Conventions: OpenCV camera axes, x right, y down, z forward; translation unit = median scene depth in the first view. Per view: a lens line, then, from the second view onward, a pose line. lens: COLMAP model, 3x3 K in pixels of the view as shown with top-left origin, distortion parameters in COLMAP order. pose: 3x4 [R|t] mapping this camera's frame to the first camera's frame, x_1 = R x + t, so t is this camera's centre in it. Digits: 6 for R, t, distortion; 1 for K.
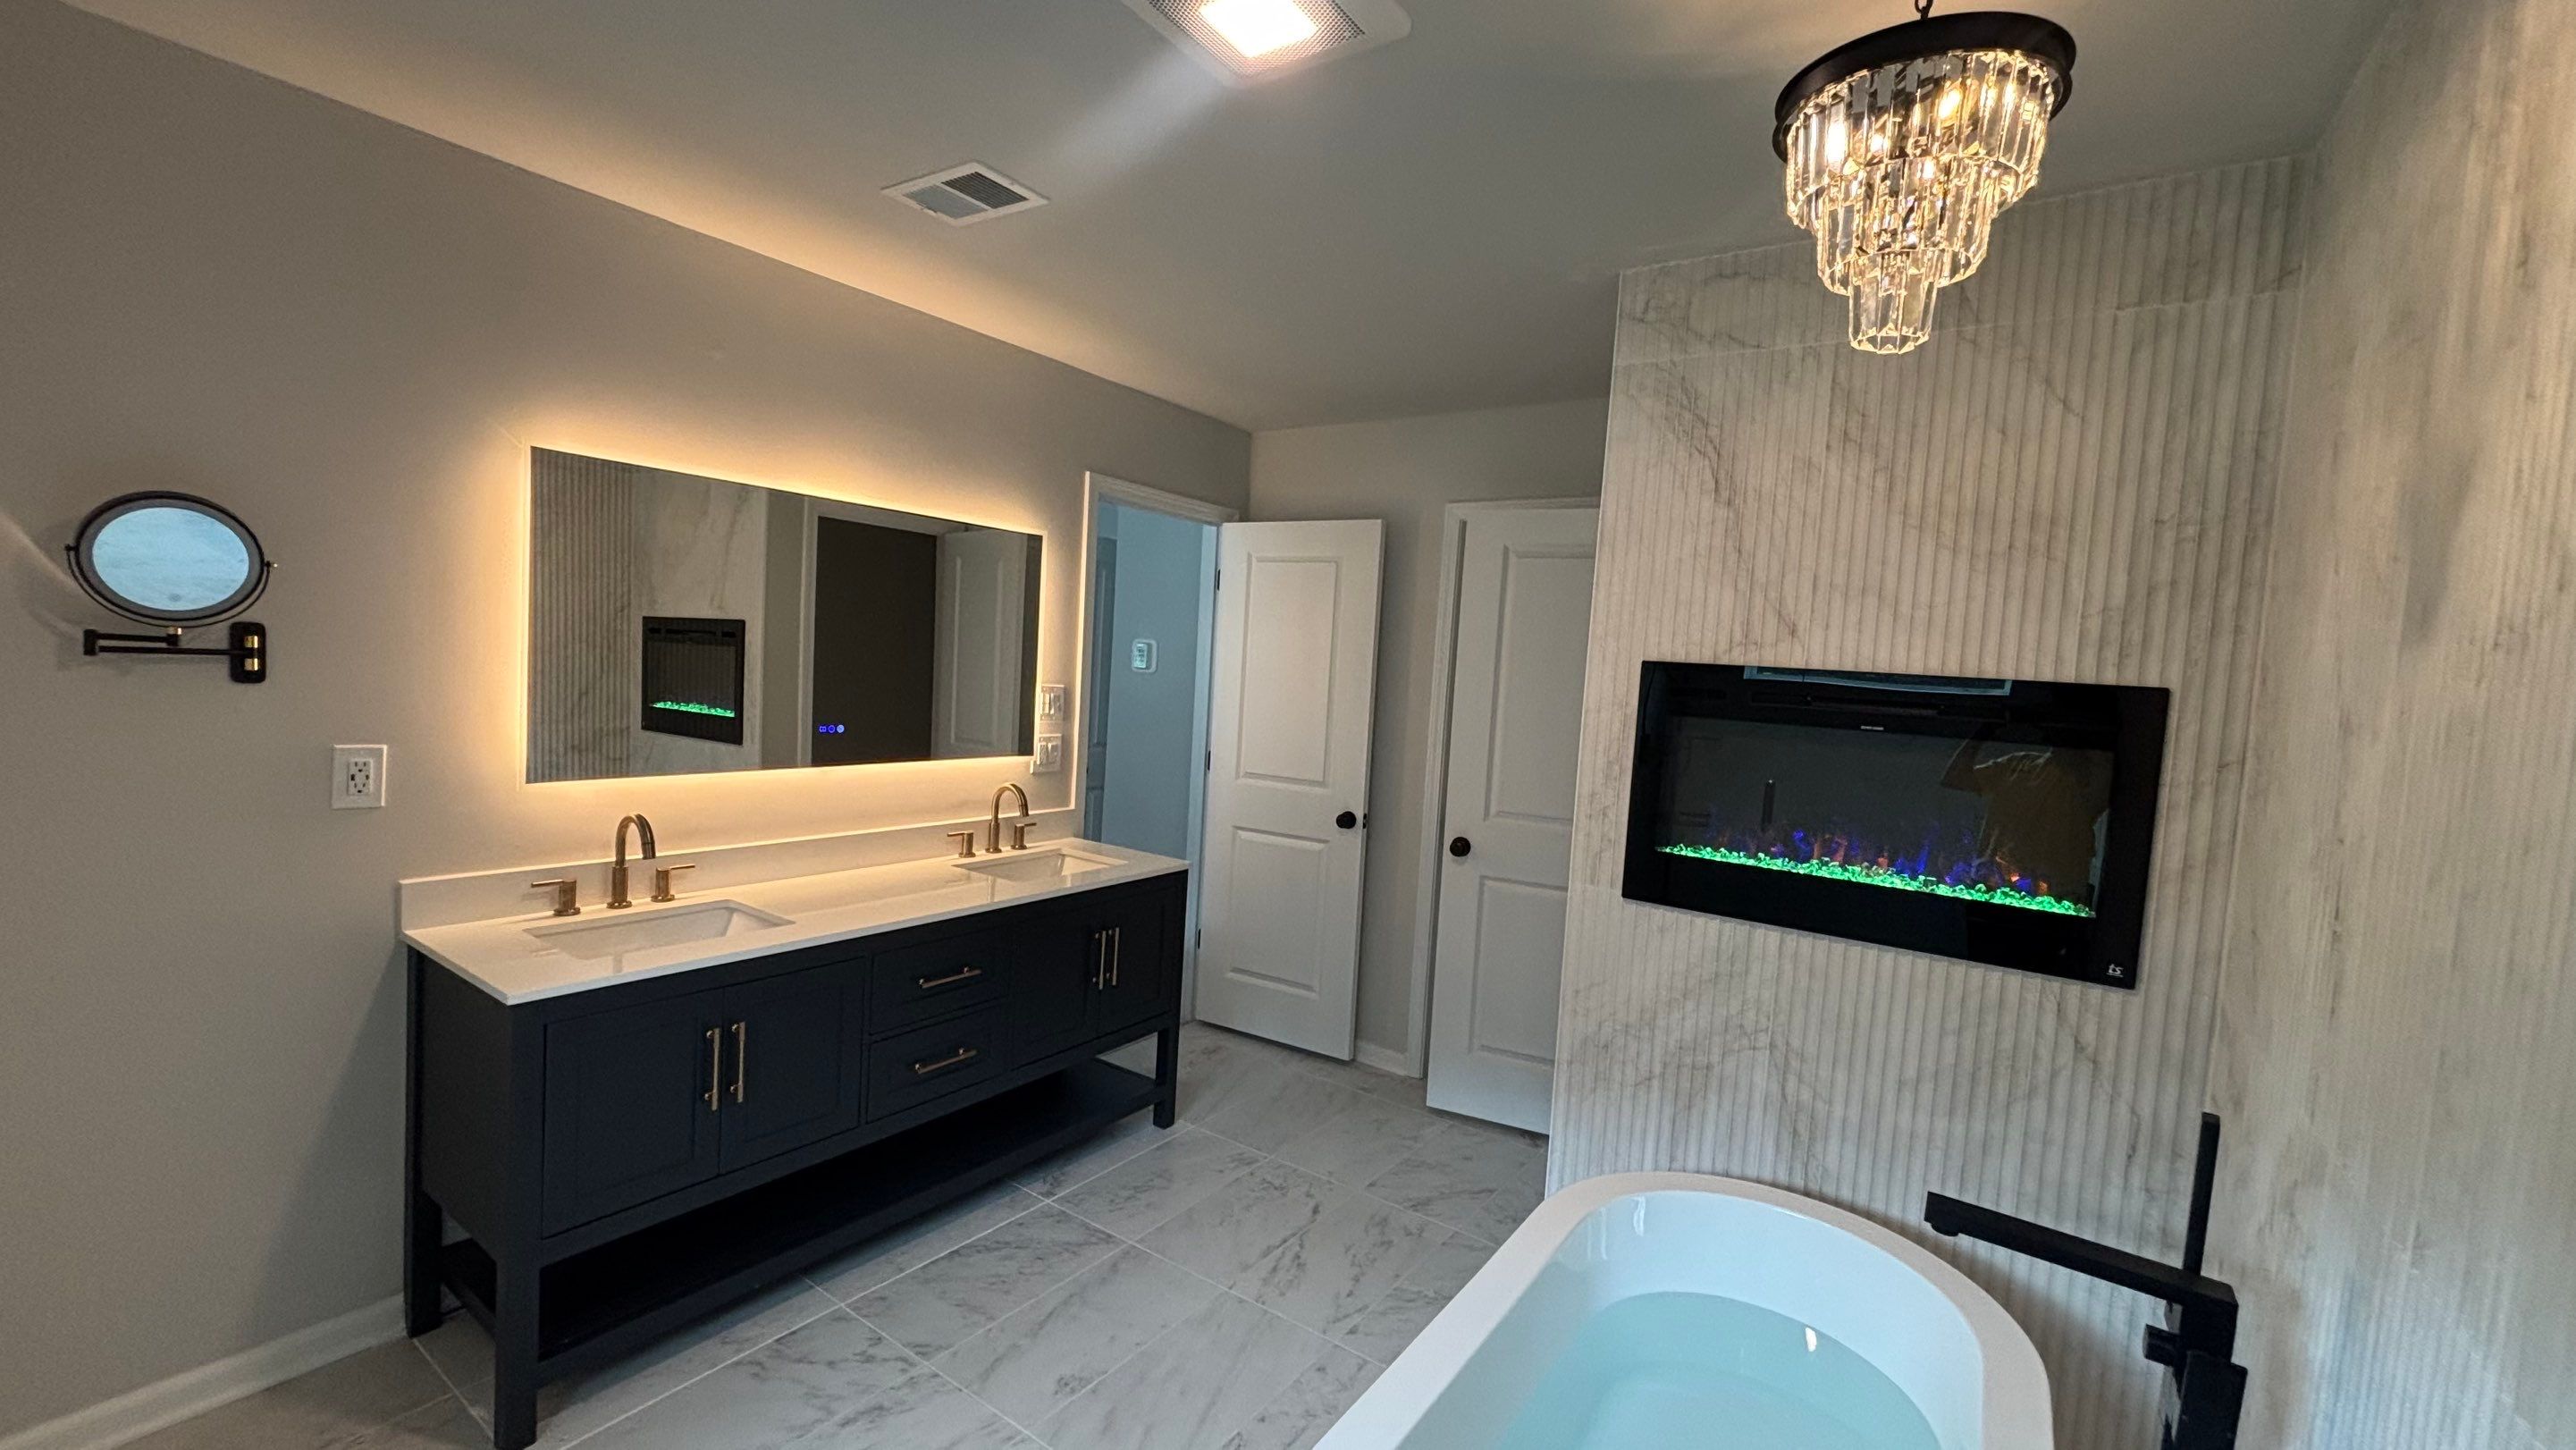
lens RADIAL K [[1035.6, 0, 1287.1], [0, 1035.6, 723.4], [0, 0, 1]] dist [-0.001258, -0.002513]
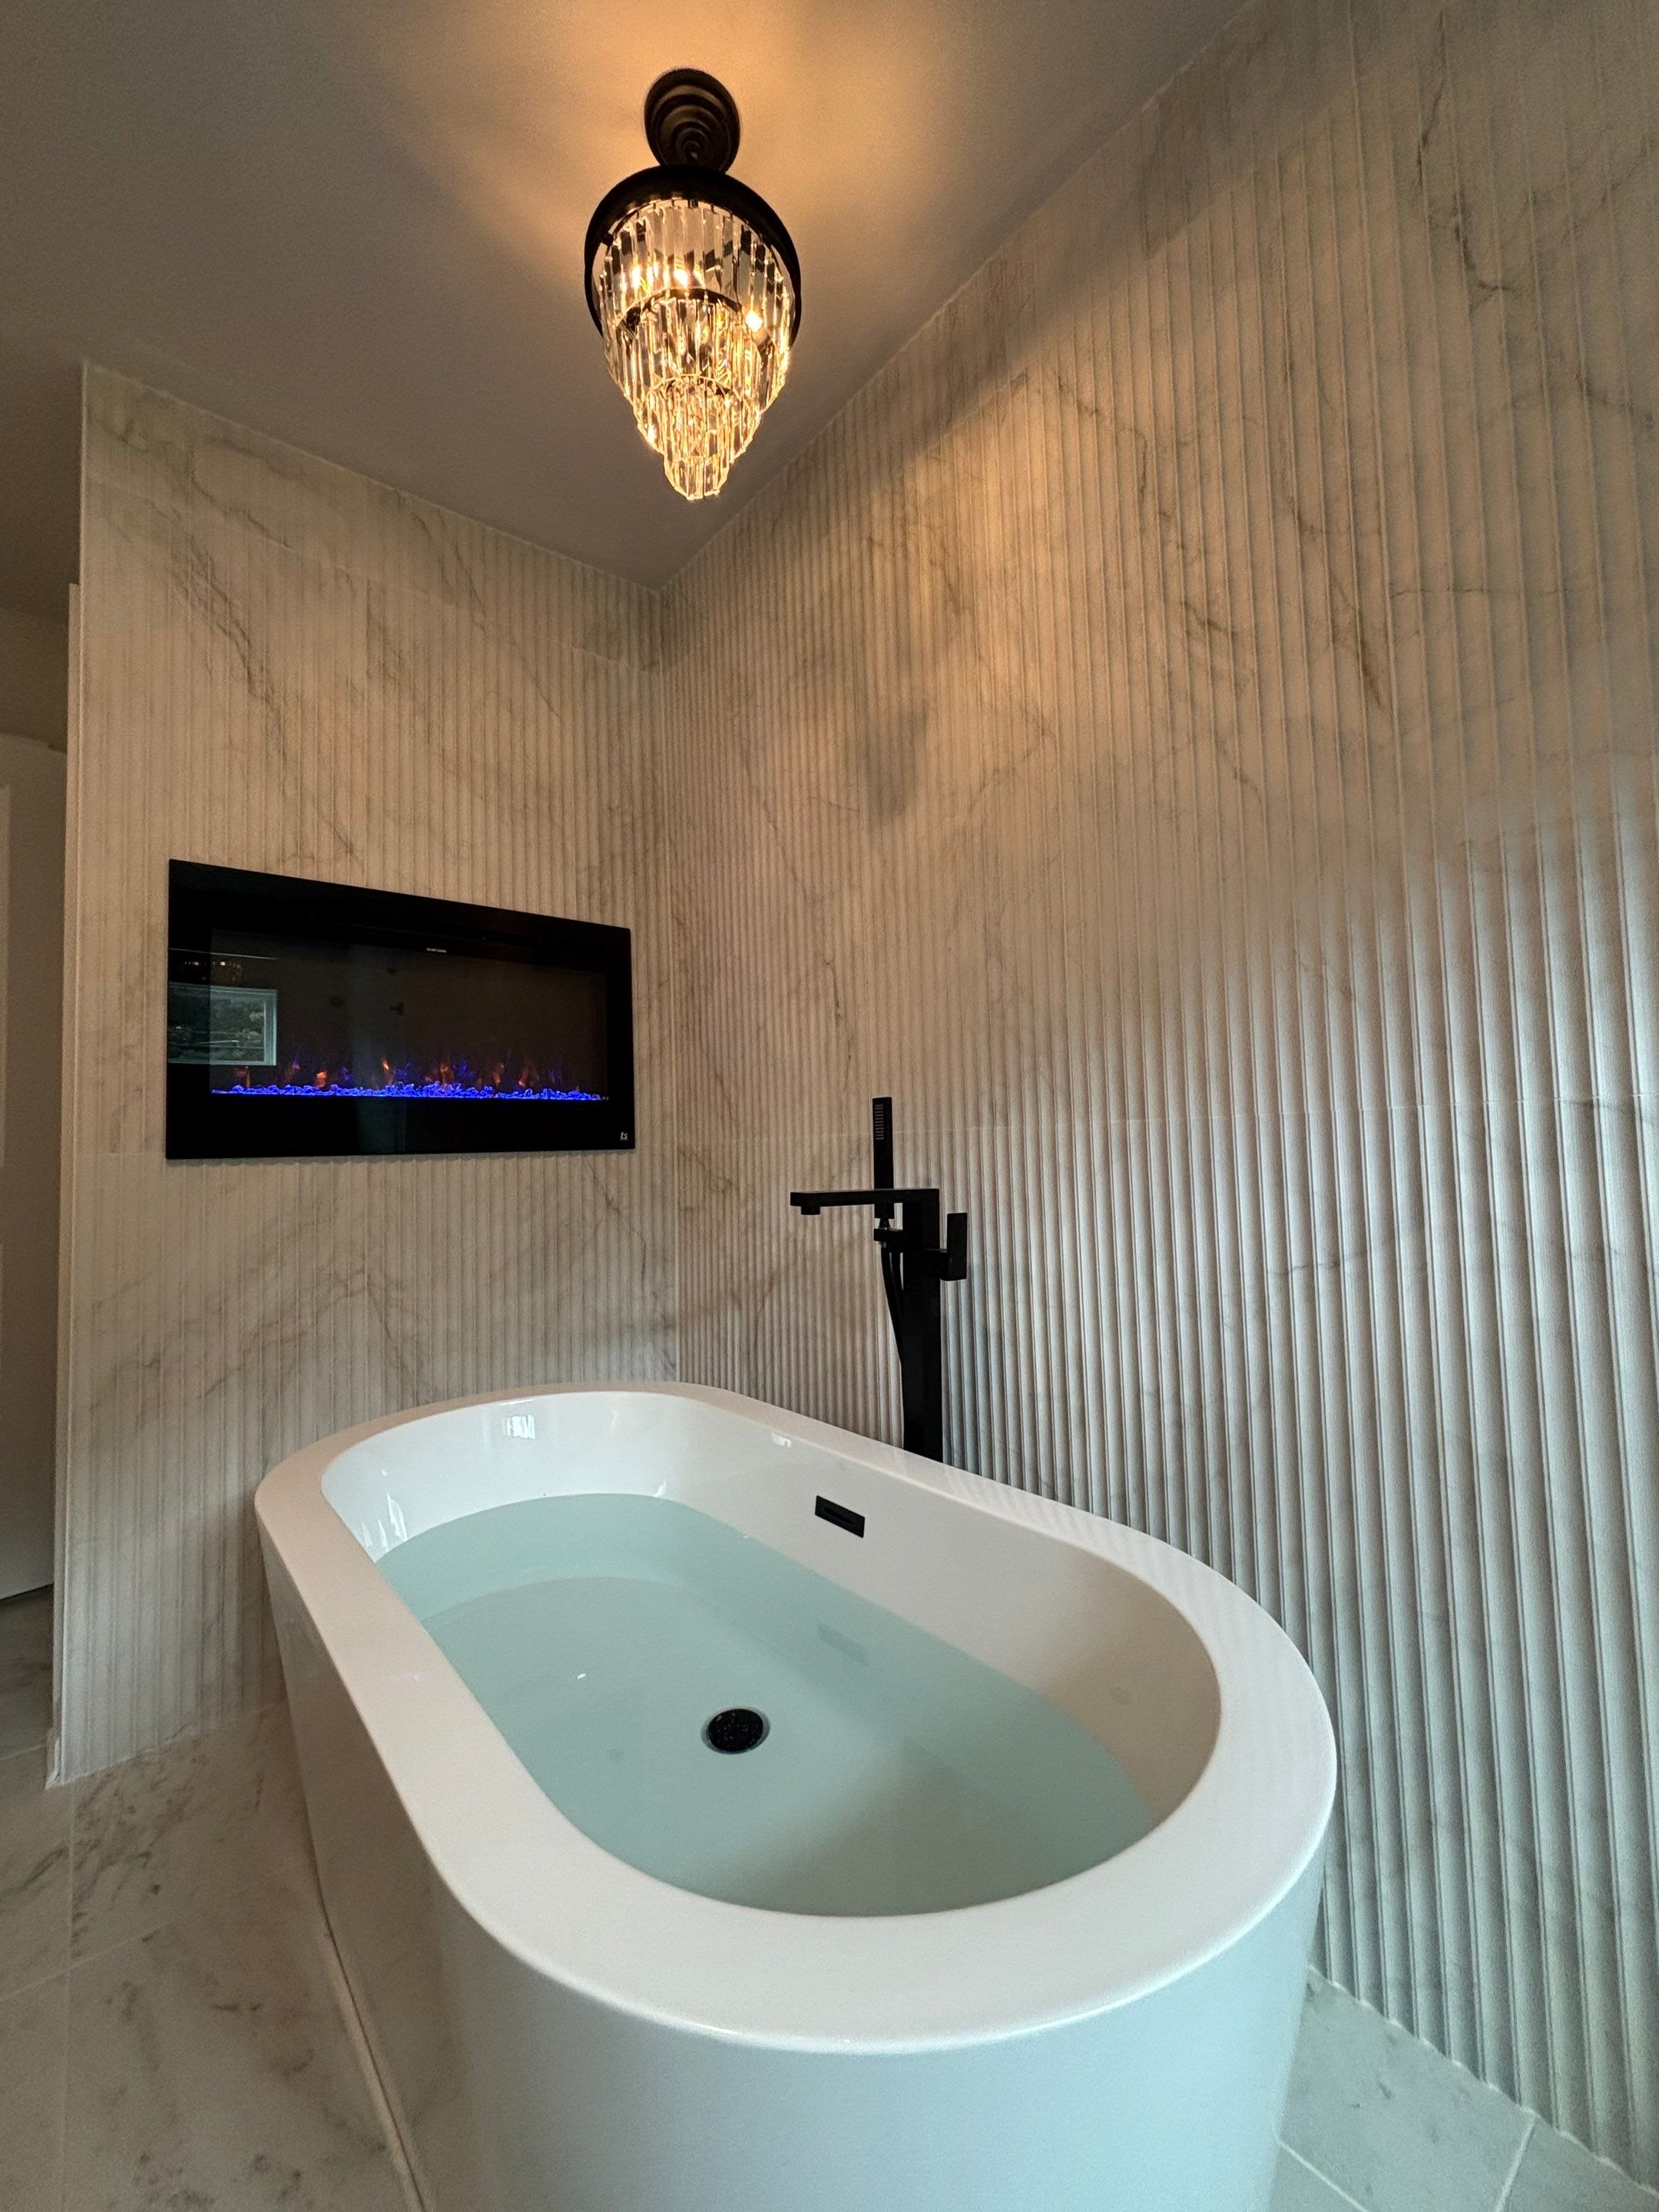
lens RADIAL K [[895.2, 0, 834.9], [0, 895.2, 1101.3], [0, 0, 1]] dist [0.002107, -0.000903]
pose [[0.267557, -0.019931, 0.963336, -0.202268], [0.107191, 0.994196, -0.009202, 0.198722], [-0.957561, 0.105723, 0.268140, 0.358887]]
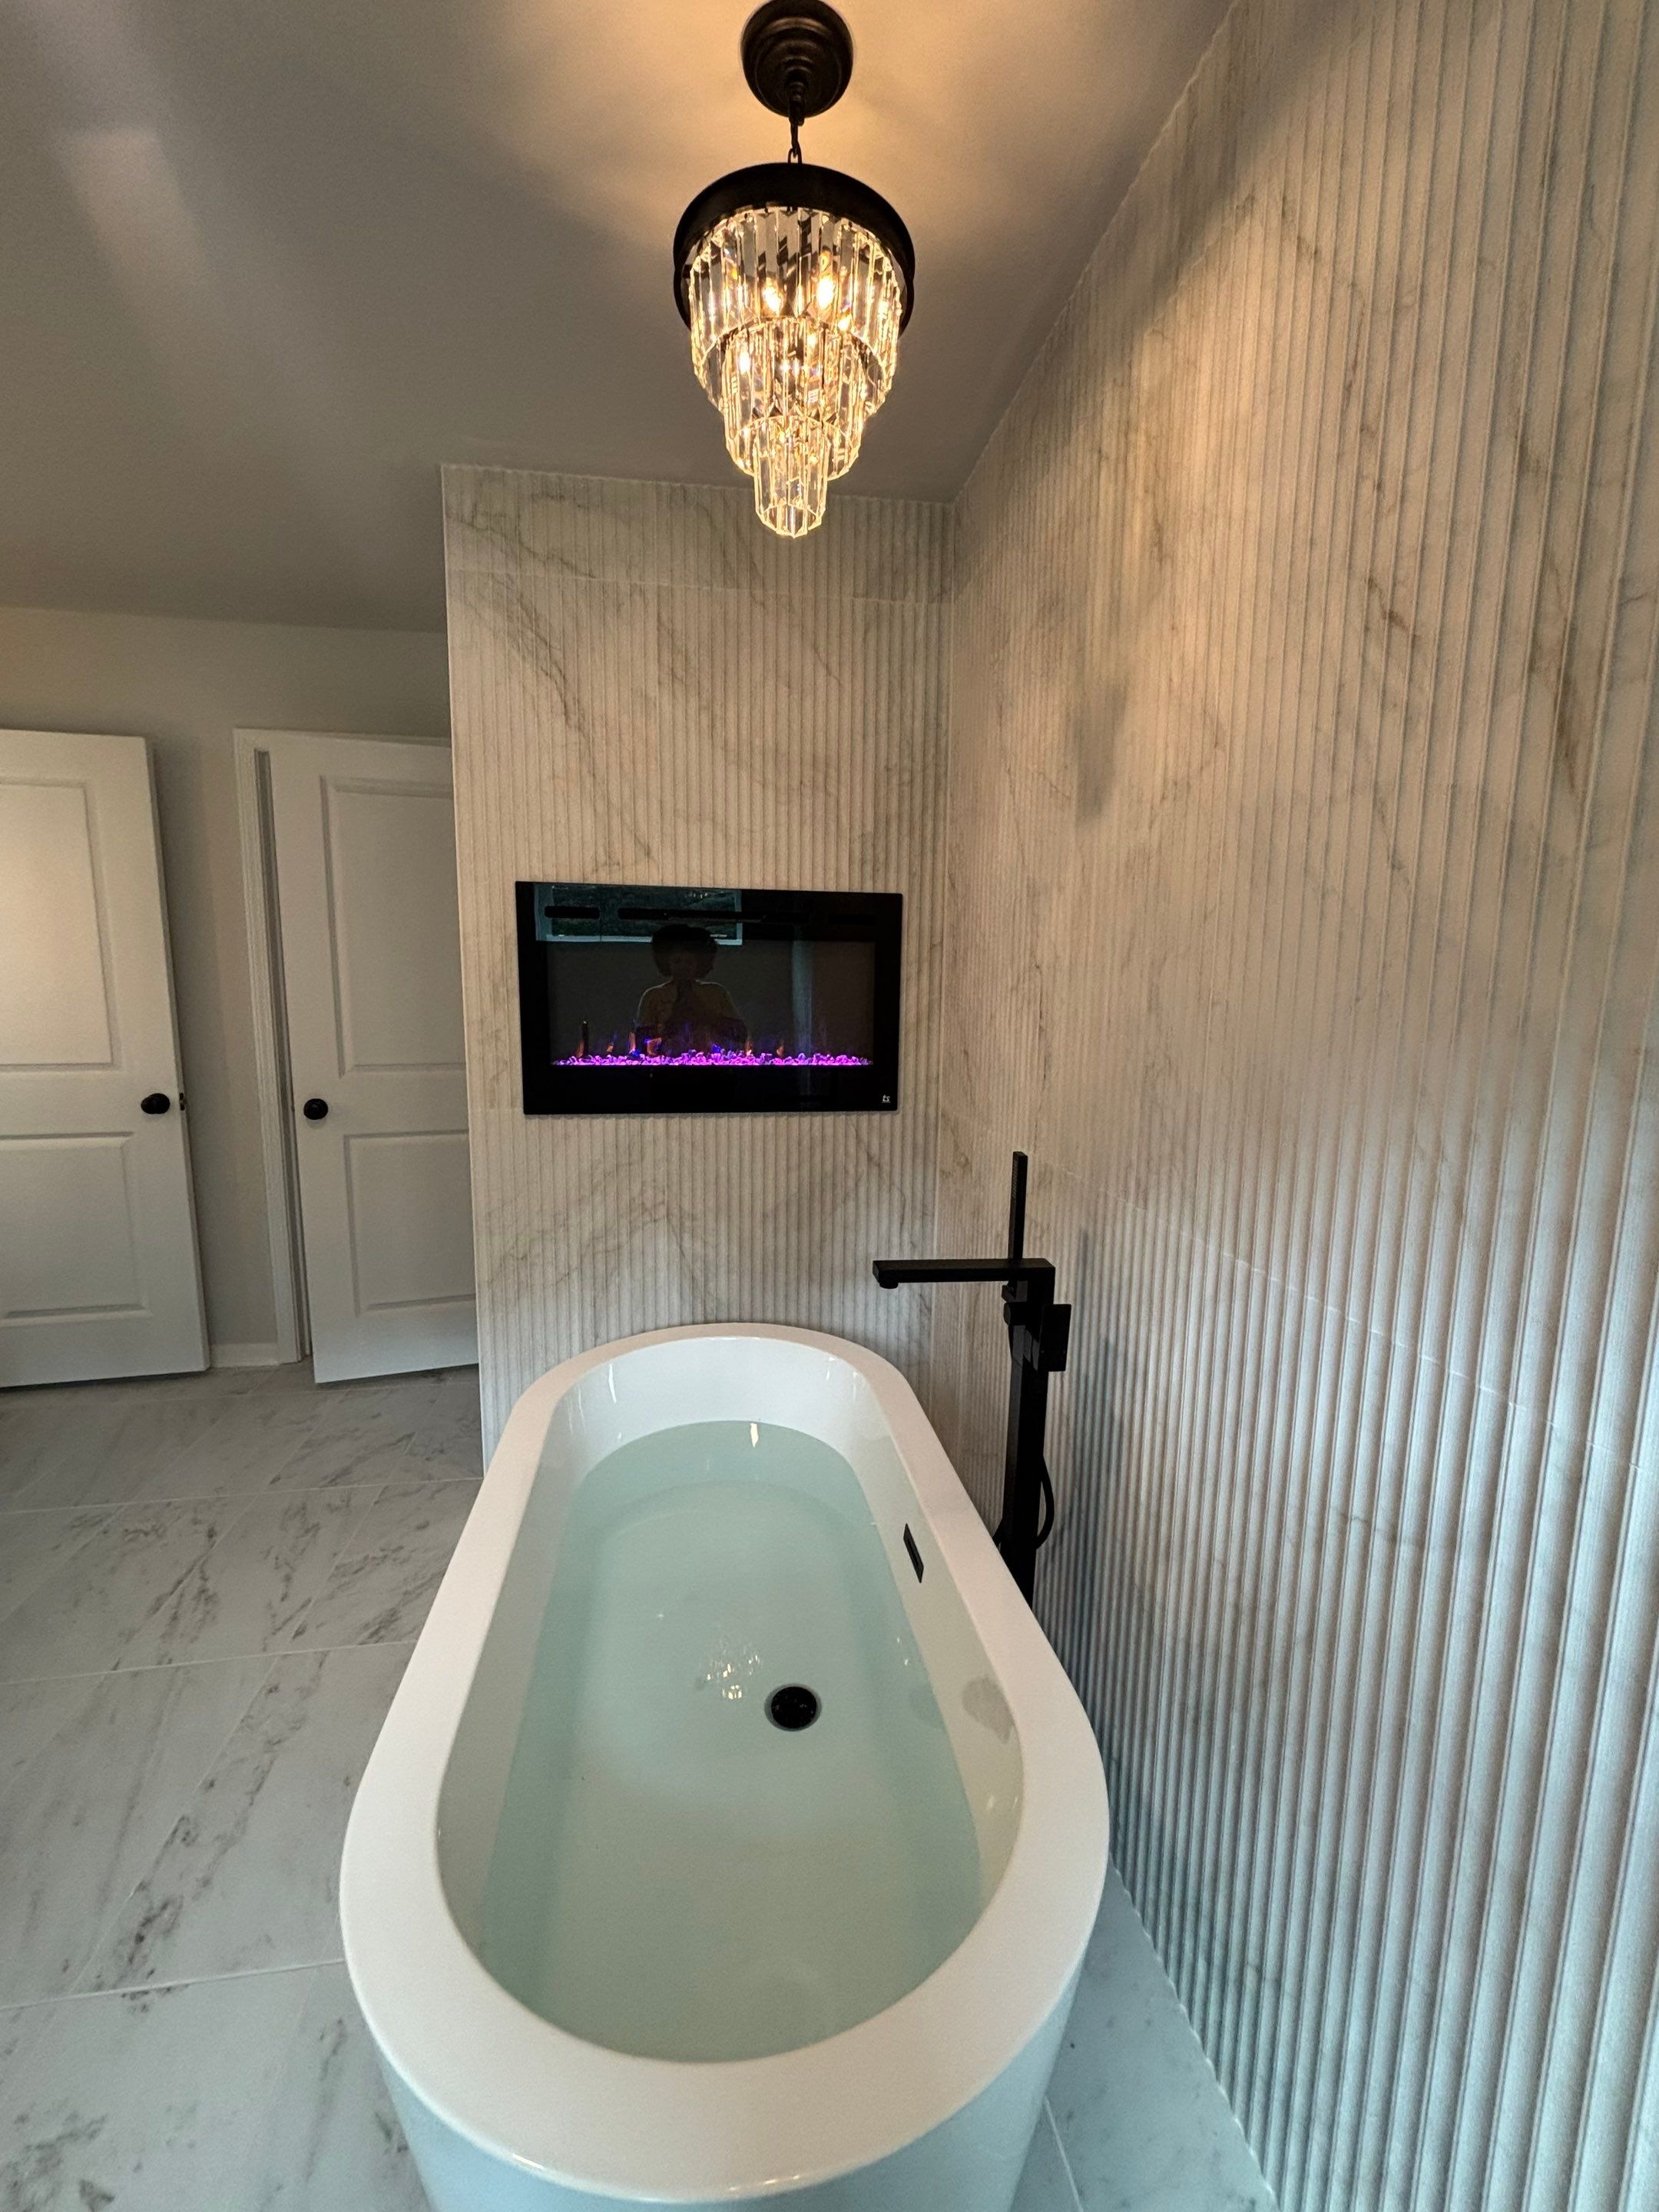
lens RADIAL K [[895.2, 0, 838.0], [0, 895.2, 1105.2], [0, 0, 1]] dist [0.002107, -0.000903]
pose [[0.722195, -0.151199, 0.674962, -0.060398], [0.076590, 0.987296, 0.139215, 0.062048], [-0.687436, -0.048845, 0.724601, 0.137131]]
